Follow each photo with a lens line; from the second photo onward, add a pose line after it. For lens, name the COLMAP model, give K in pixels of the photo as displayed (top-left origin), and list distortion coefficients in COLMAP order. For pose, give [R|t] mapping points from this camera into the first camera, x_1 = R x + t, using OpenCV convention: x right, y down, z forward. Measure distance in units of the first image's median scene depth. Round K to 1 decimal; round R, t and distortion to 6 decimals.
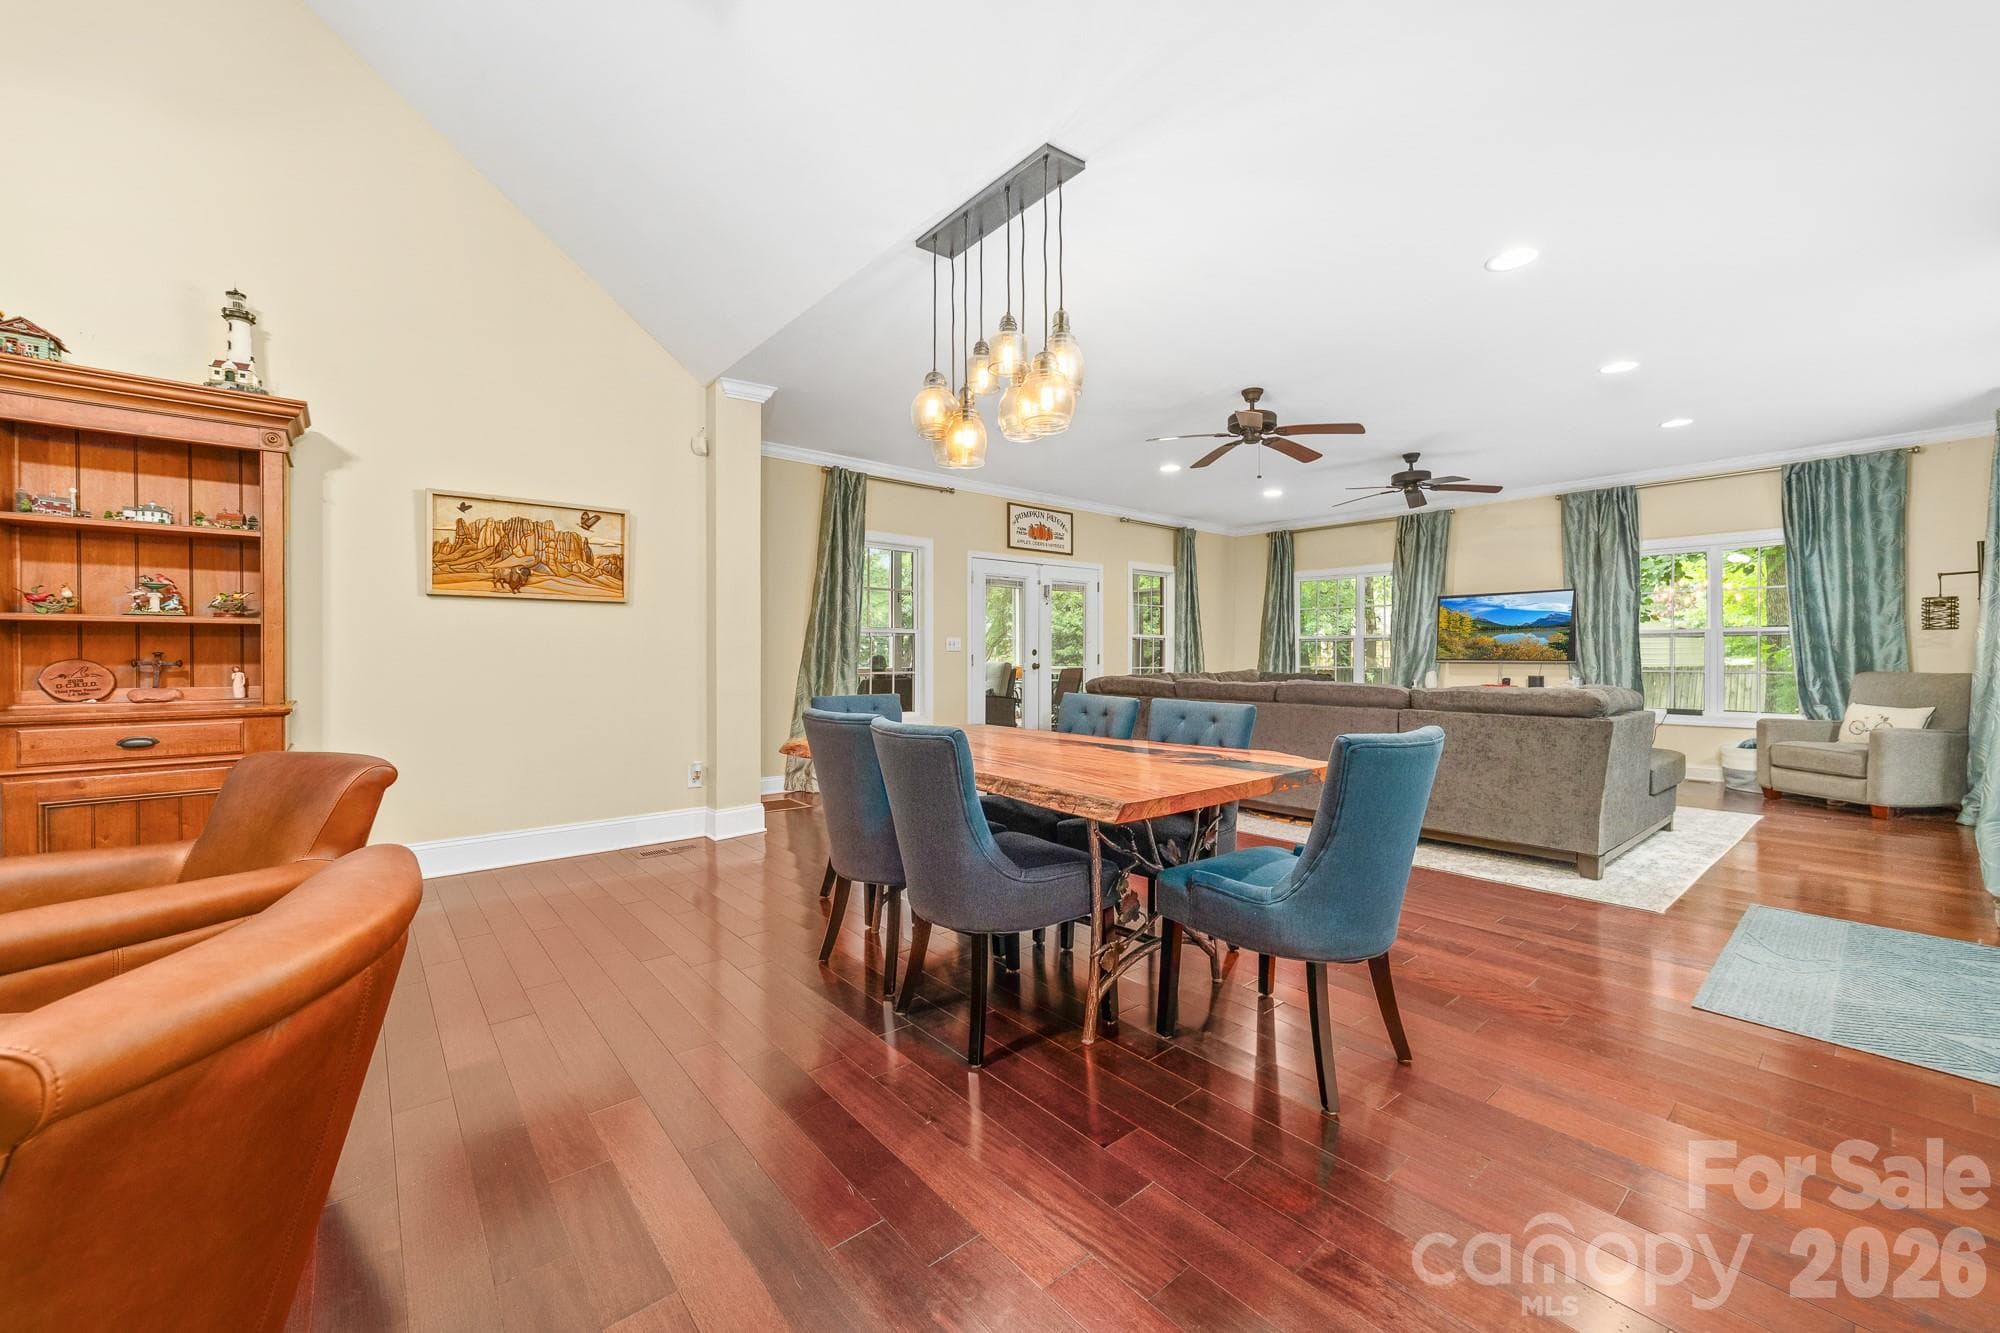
lens RADIAL K [[798.9, 0, 978.5], [0, 798.9, 662.5], [0, 0, 1]] dist [-0.004788, 0.005985]
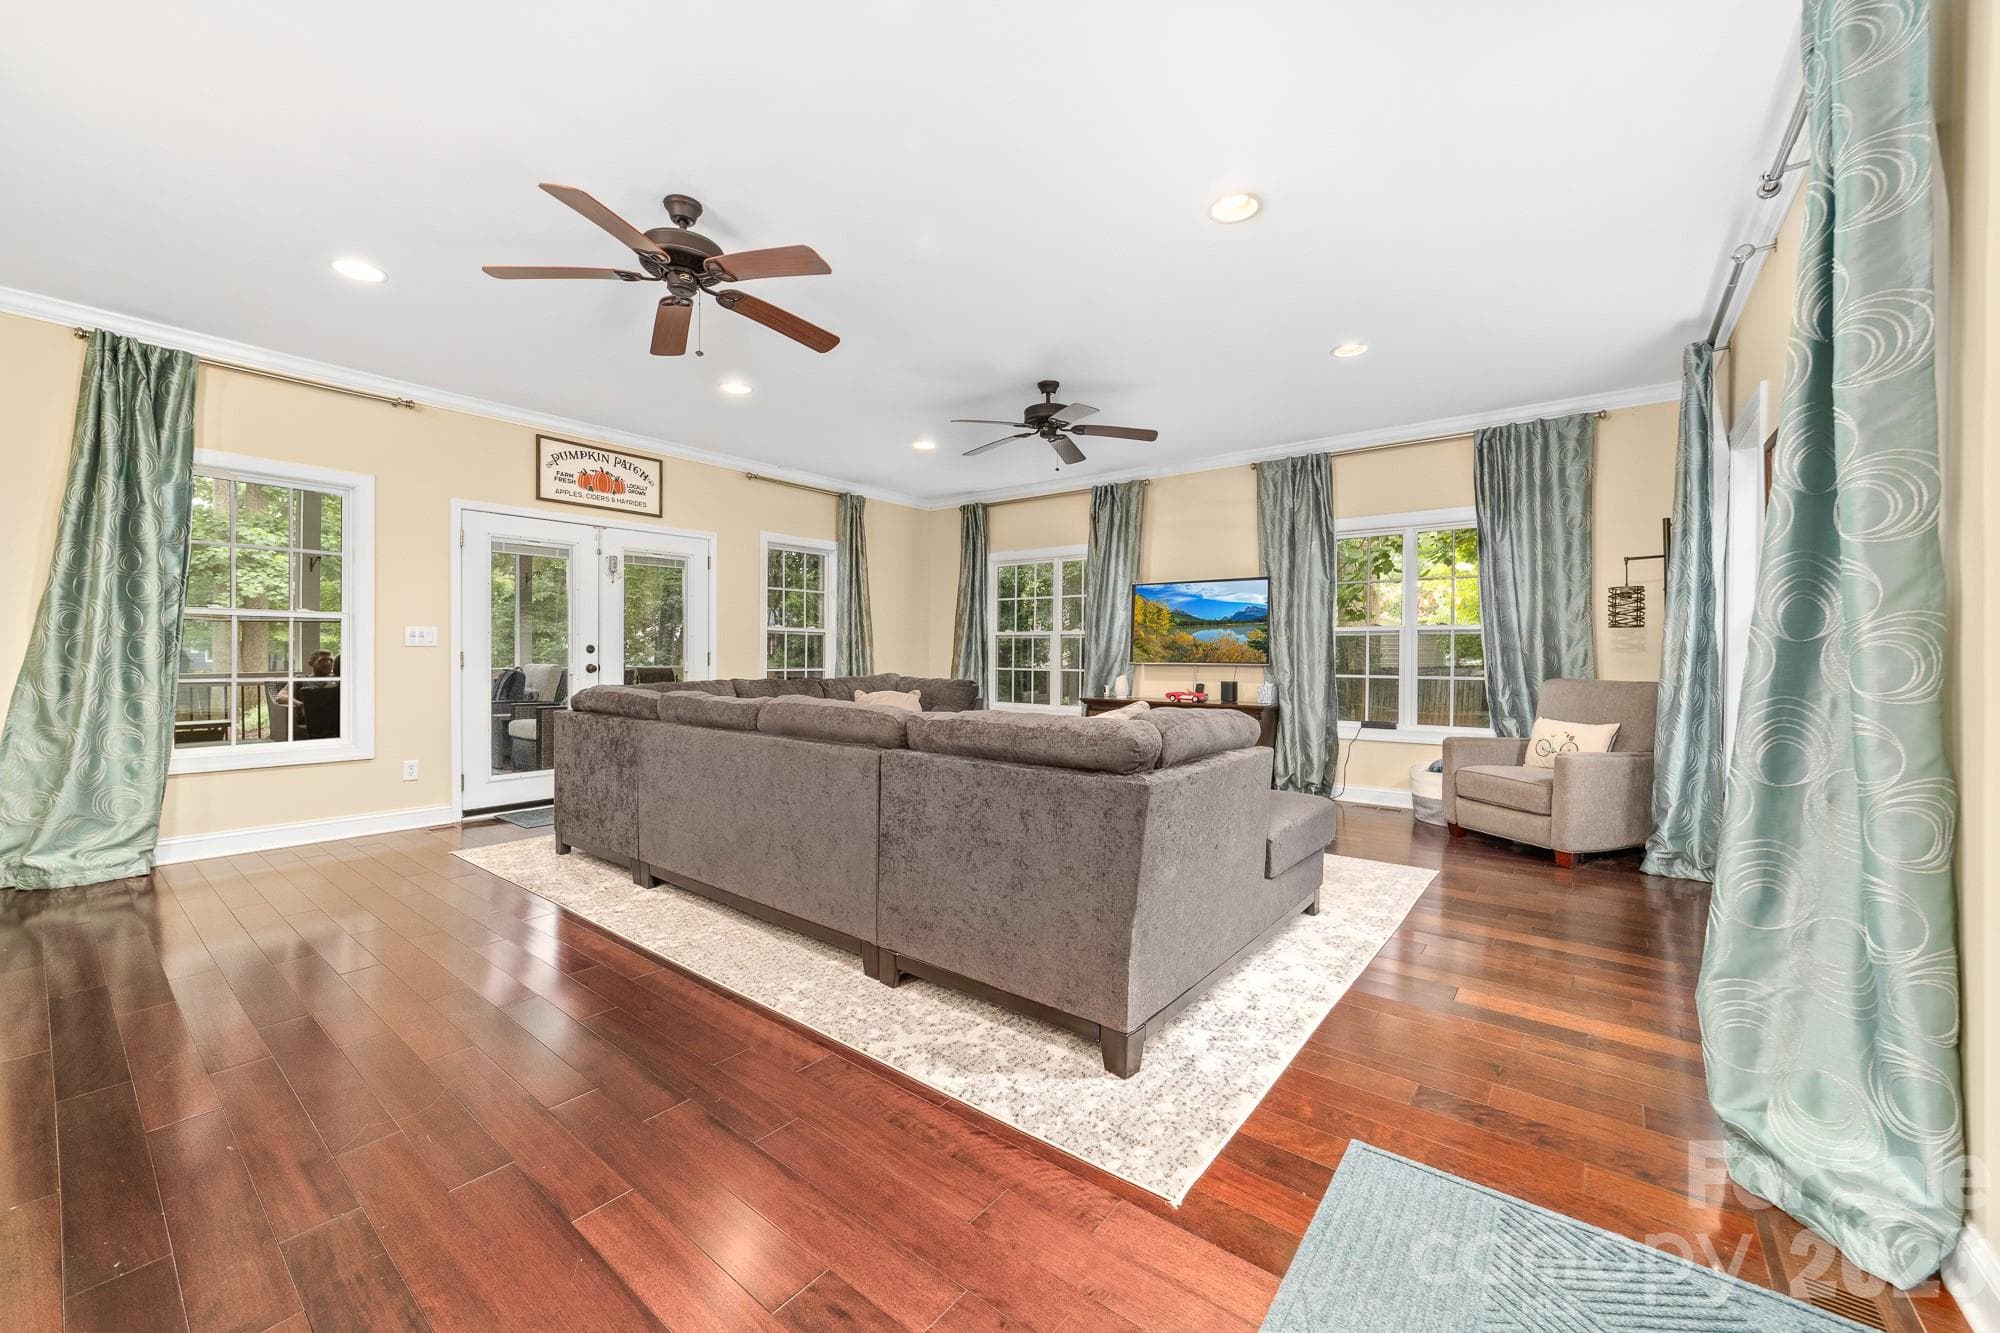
lens RADIAL K [[798.9, 0, 987.9], [0, 798.9, 665.3], [0, 0, 1]] dist [-0.004788, 0.005985]
pose [[0.978014, 0.001171, 0.208535, 0.340260], [-0.002431, 0.999980, 0.005787, -0.005028], [-0.208524, -0.006167, 0.977998, 0.294785]]
